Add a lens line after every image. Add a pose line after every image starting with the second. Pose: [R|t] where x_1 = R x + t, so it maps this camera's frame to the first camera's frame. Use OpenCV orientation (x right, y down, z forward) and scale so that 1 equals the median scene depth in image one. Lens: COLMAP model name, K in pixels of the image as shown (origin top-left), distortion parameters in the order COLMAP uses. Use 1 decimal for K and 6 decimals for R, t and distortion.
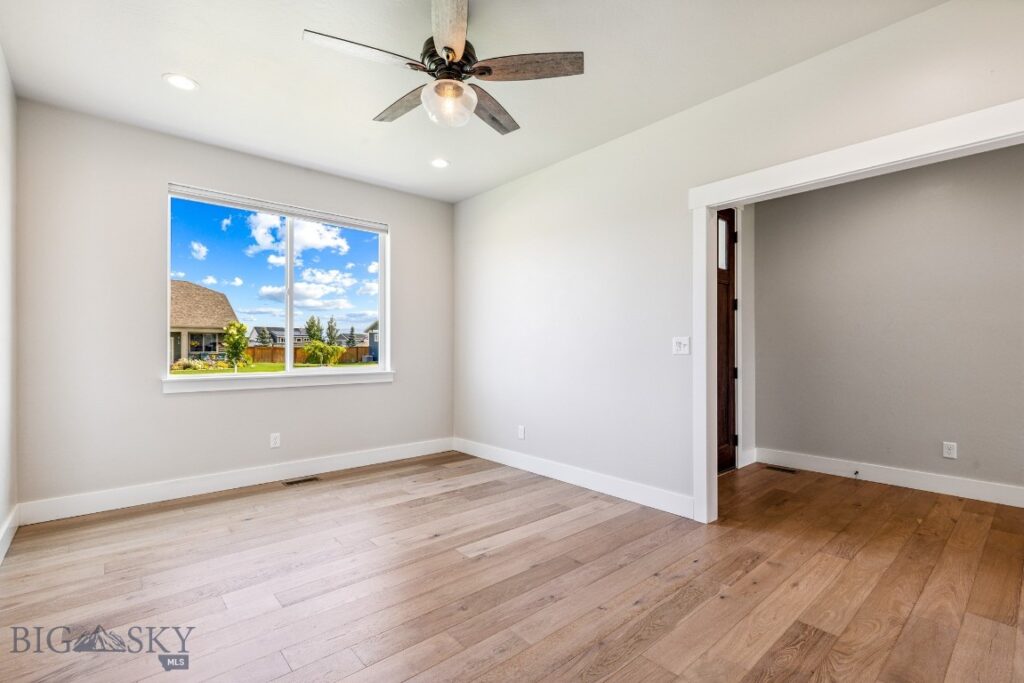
lens RADIAL K [[463.3, 0, 509.9], [0, 463.3, 344.9], [0, 0, 1]] dist [0.004566, 0.000908]
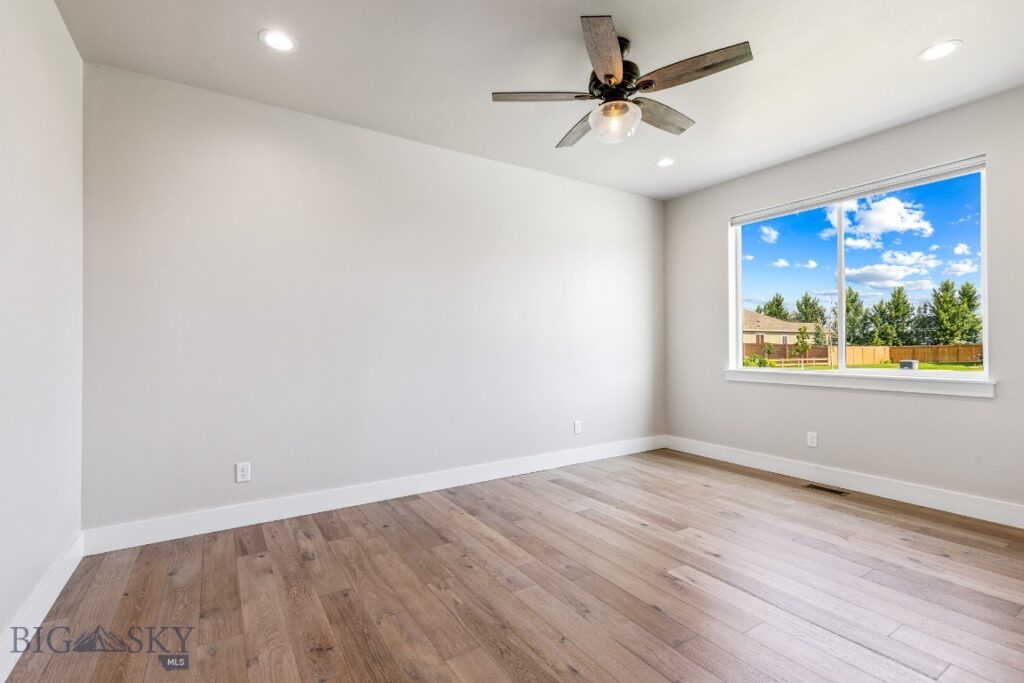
lens RADIAL K [[463.3, 0, 518.9], [0, 463.3, 337.4], [0, 0, 1]] dist [0.004566, 0.000908]
pose [[-0.131571, -0.014371, -0.991203, 0.583869], [0.011341, 0.999808, -0.016001, -0.000618], [0.991242, -0.013346, -0.131382, 0.550767]]
